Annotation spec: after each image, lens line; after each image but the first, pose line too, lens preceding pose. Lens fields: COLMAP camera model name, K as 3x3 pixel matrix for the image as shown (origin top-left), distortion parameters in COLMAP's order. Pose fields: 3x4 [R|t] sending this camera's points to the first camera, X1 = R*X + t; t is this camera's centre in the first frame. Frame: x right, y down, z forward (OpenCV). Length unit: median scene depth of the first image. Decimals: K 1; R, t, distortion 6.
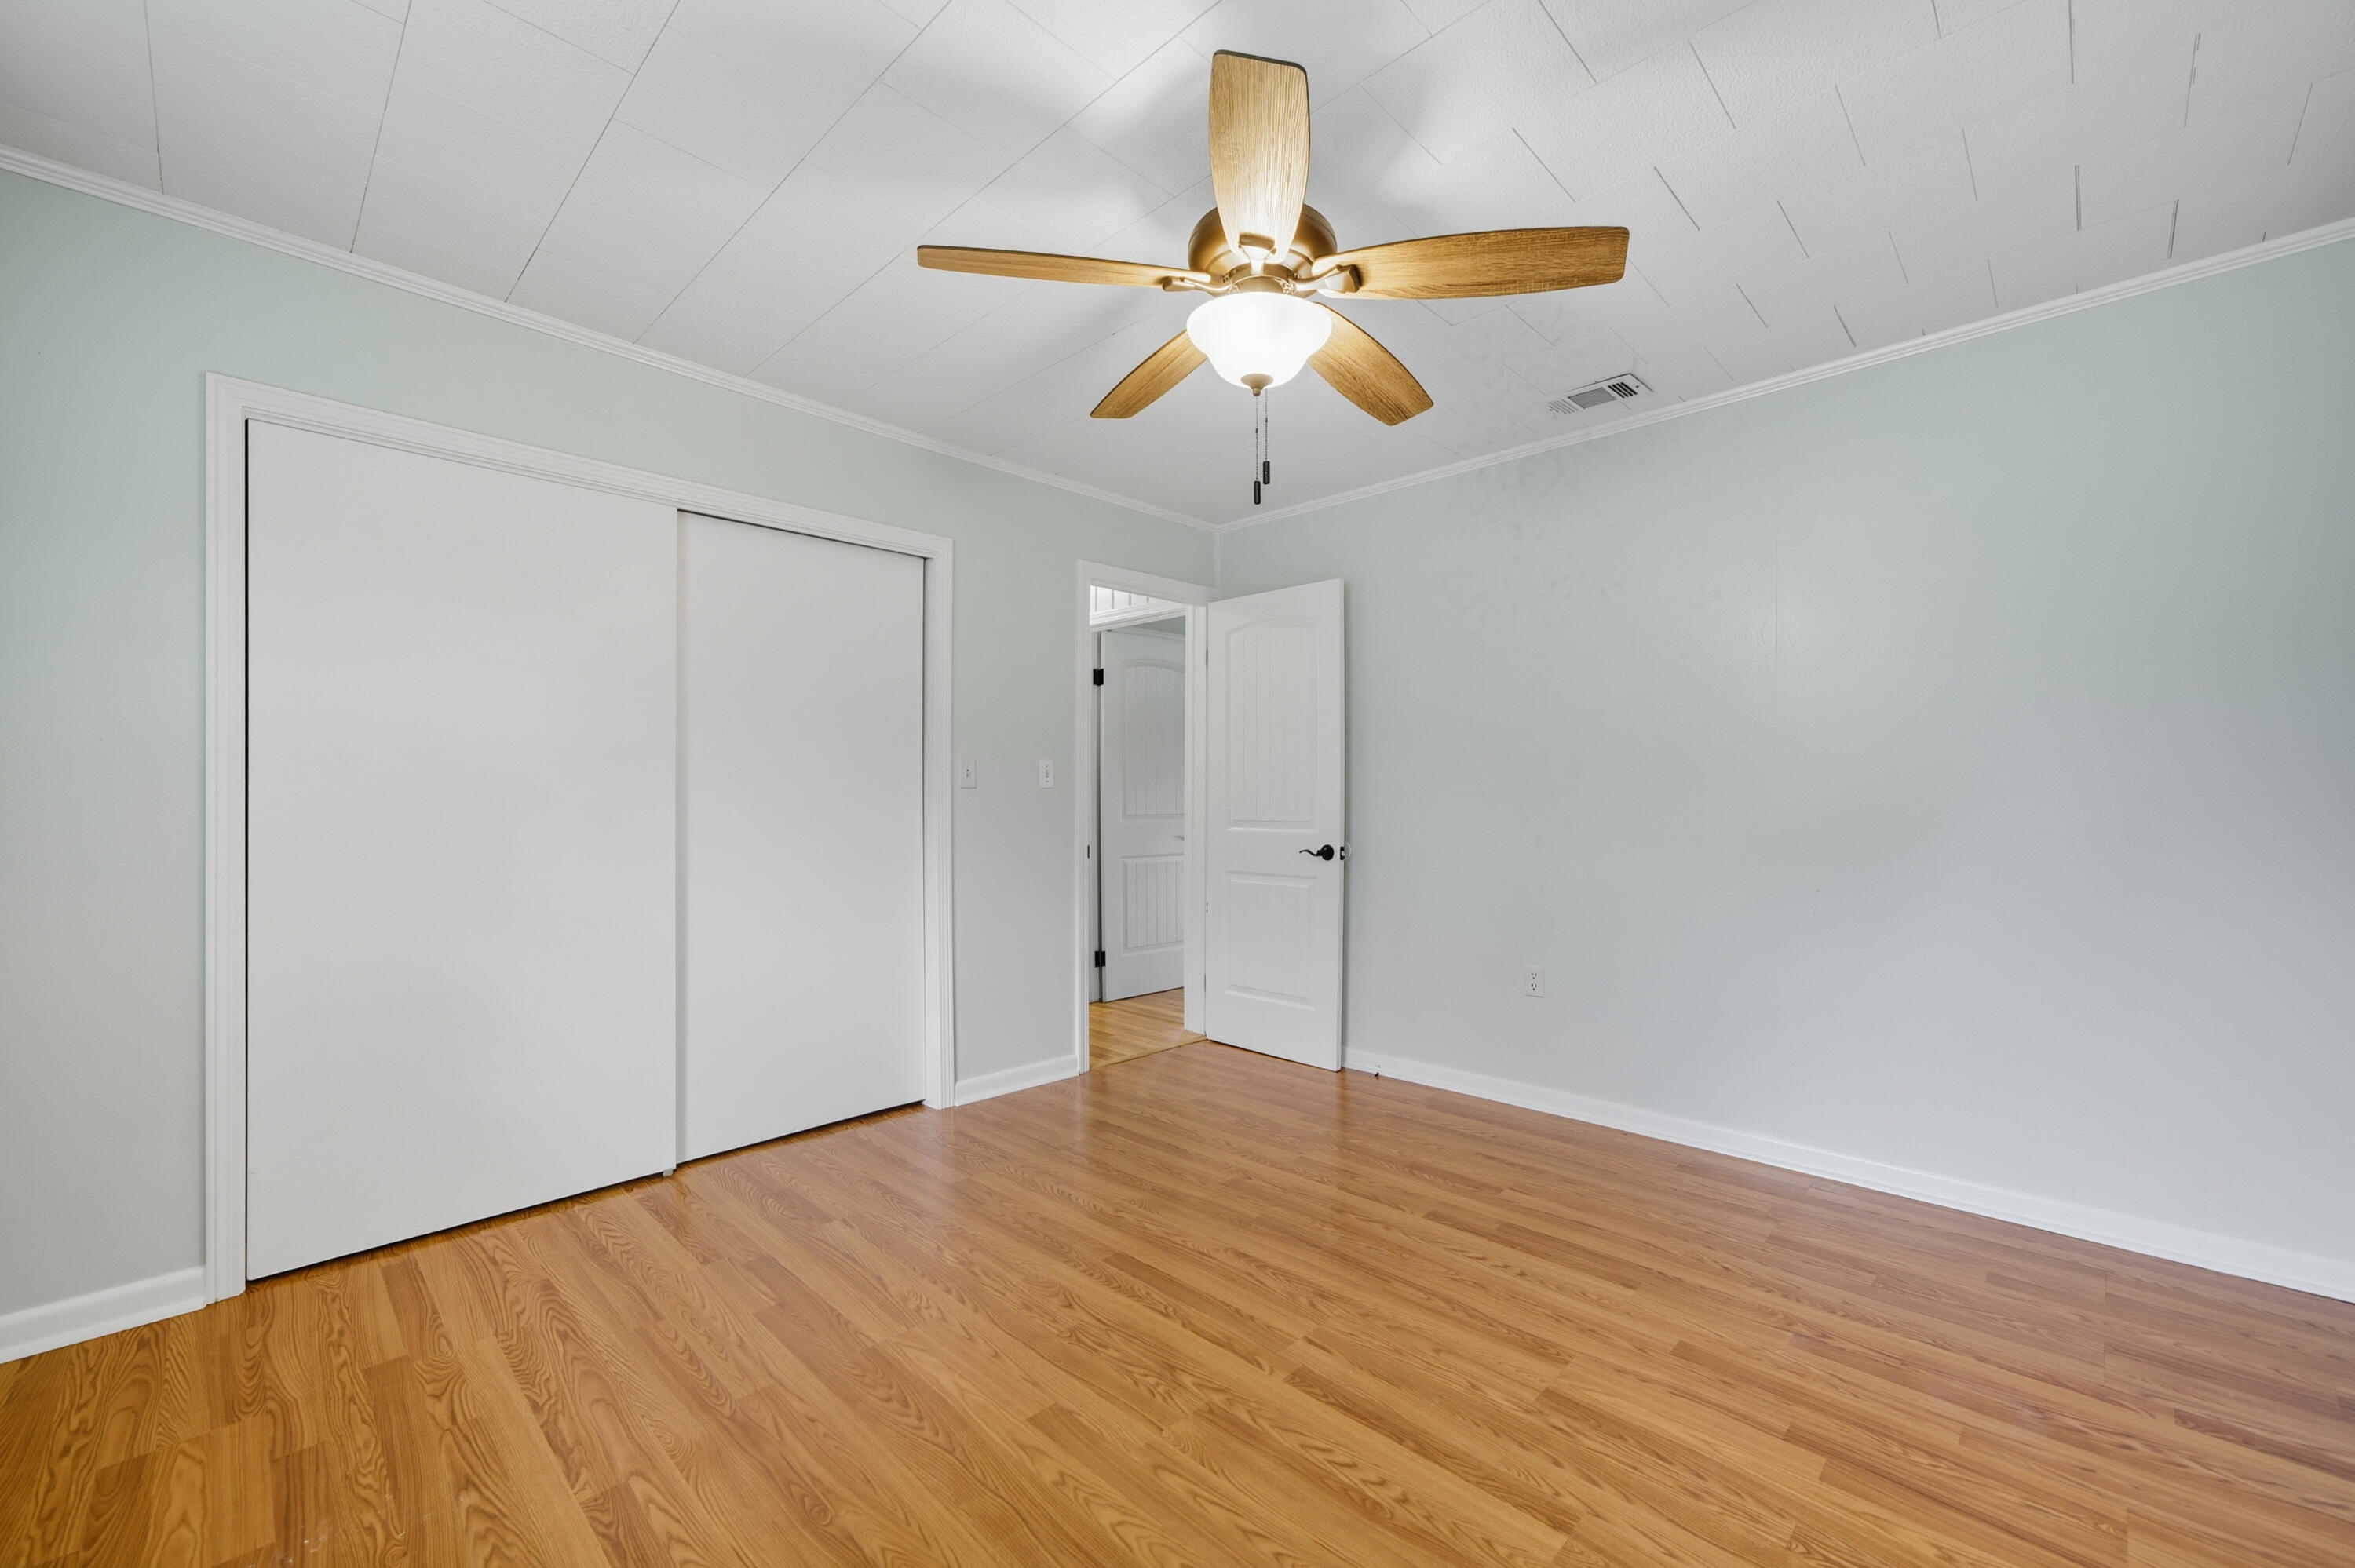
lens RADIAL K [[928.8, 0, 1172.9], [0, 928.8, 796.7], [0, 0, 1]] dist [-0.022974, 0.000234]
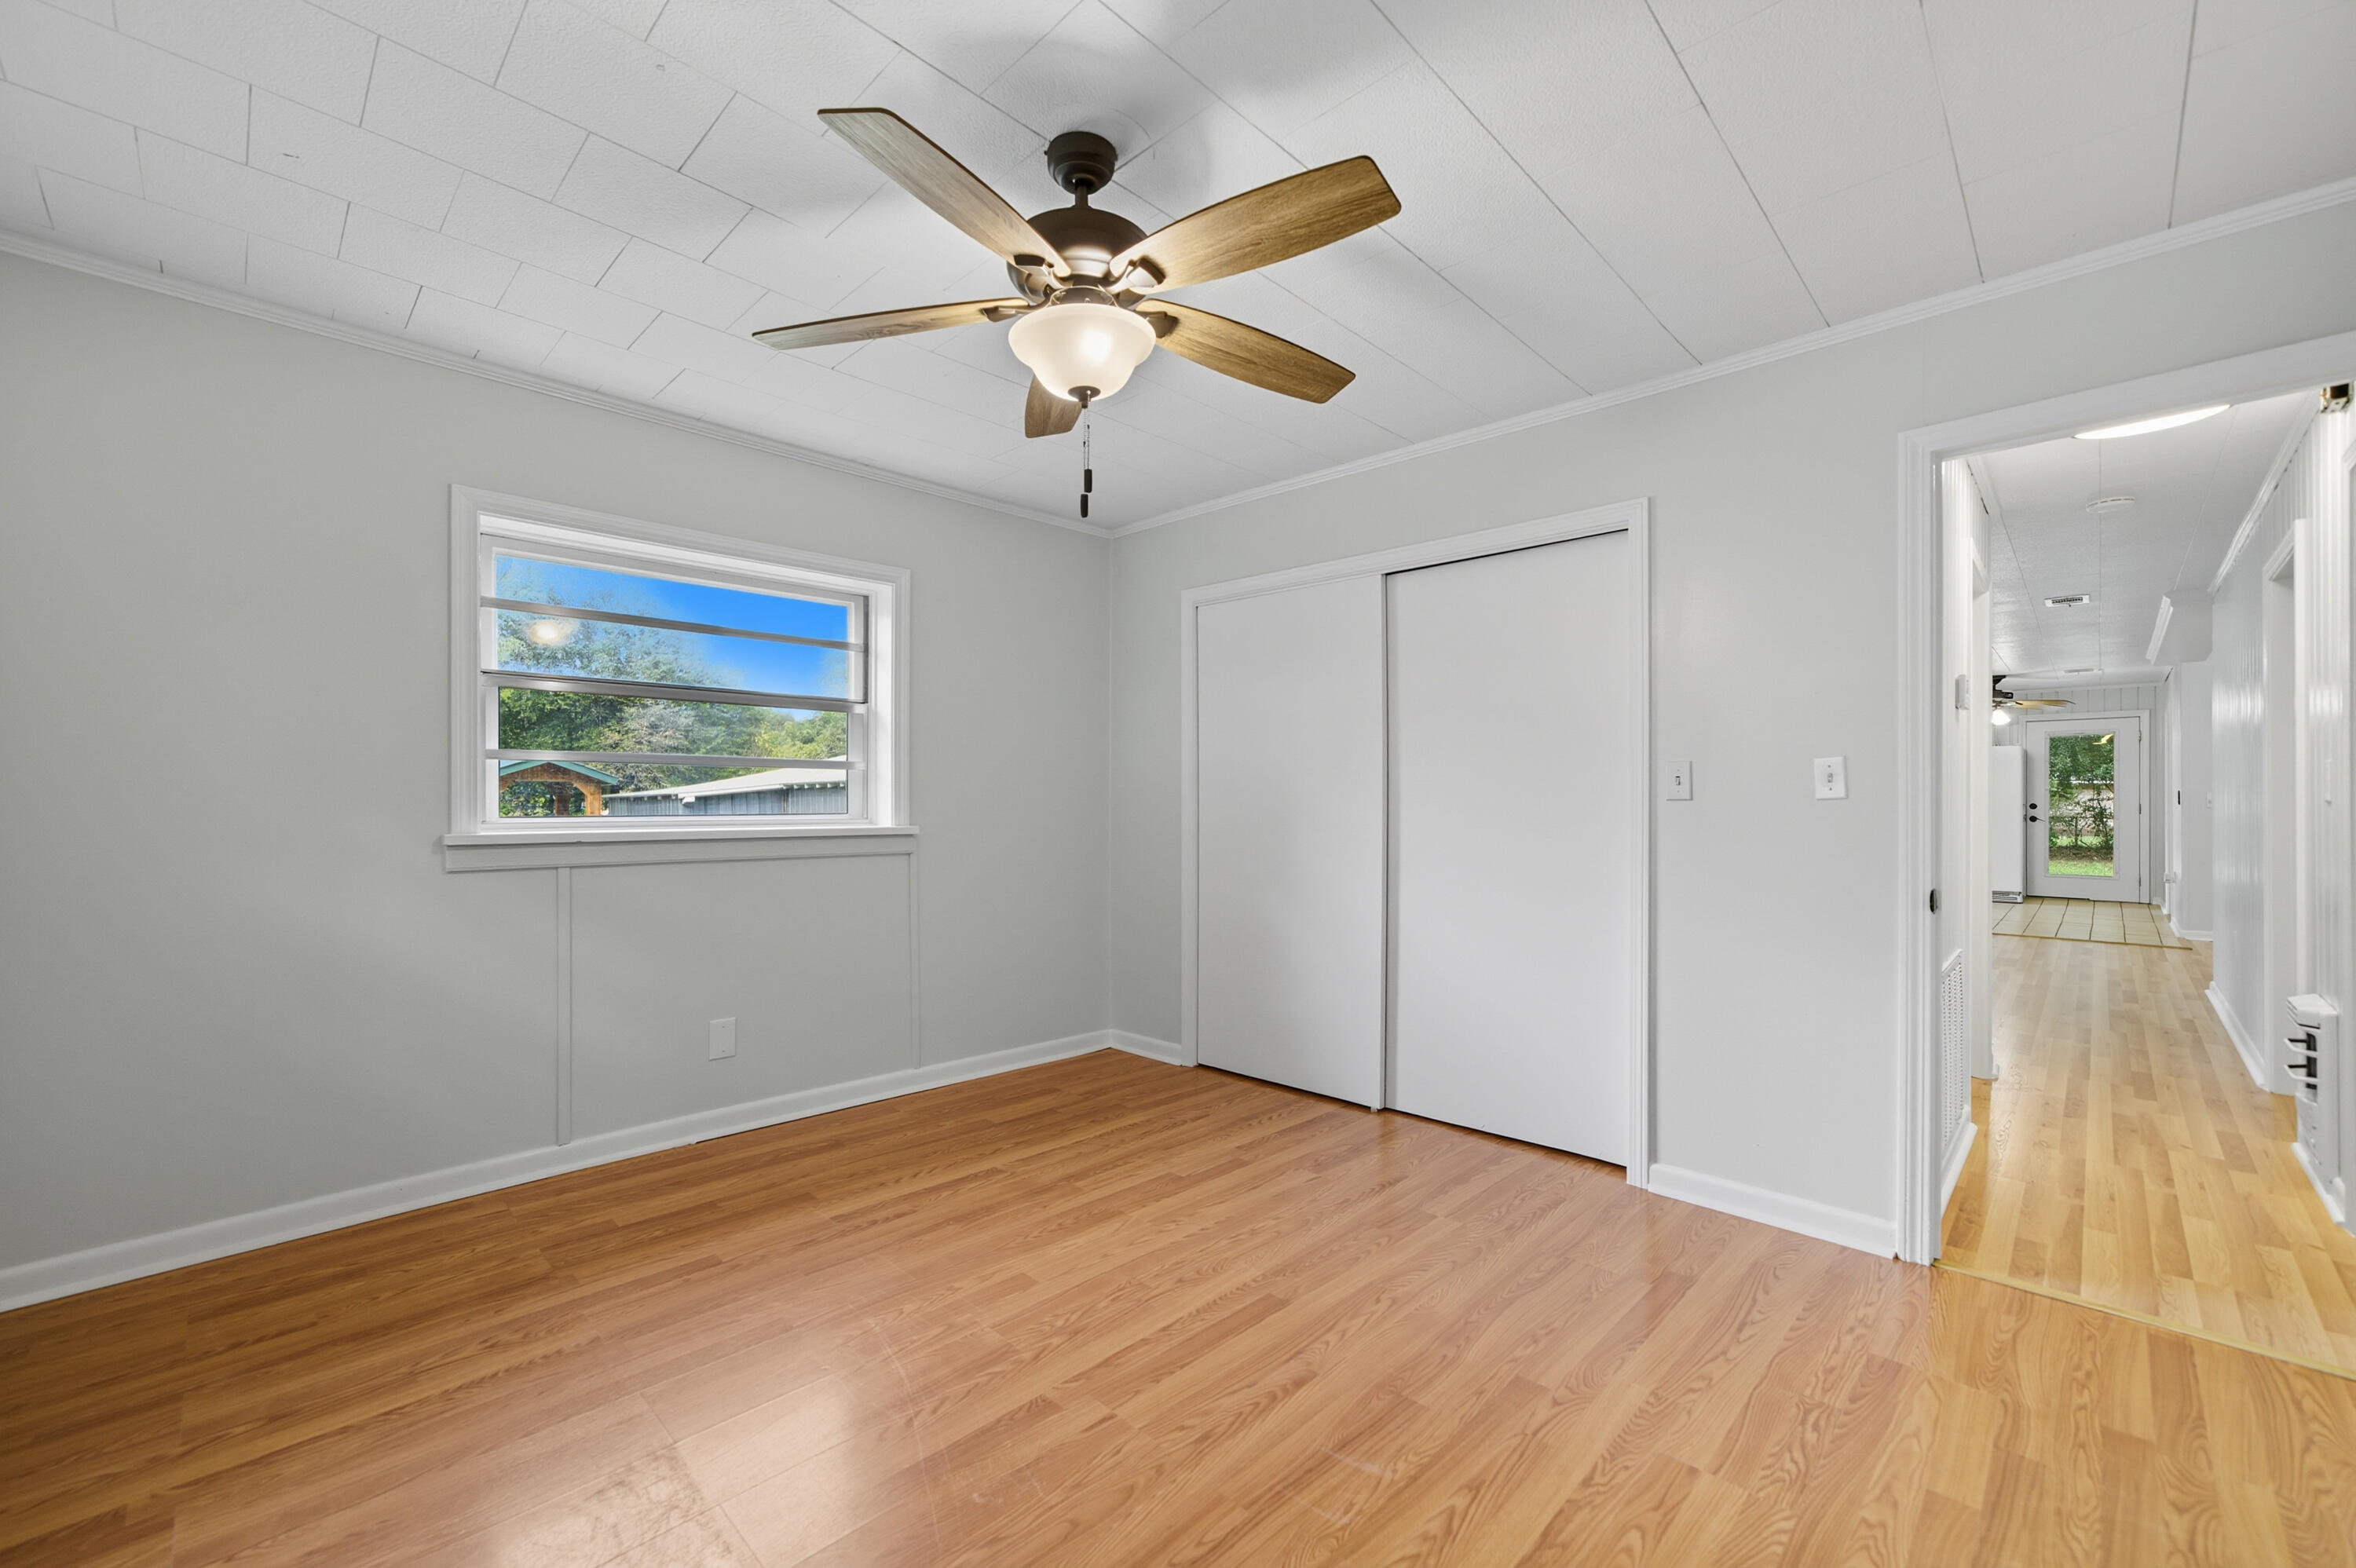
lens RADIAL K [[945.0, 0, 1180.2], [0, 945.0, 795.2], [0, 0, 1]] dist [-0.028177, 0.009963]
pose [[0.007066, -0.006548, -0.999954, 0.891919], [-0.004118, 0.999970, -0.006578, -0.009180], [0.999967, 0.004164, 0.007039, 0.888713]]
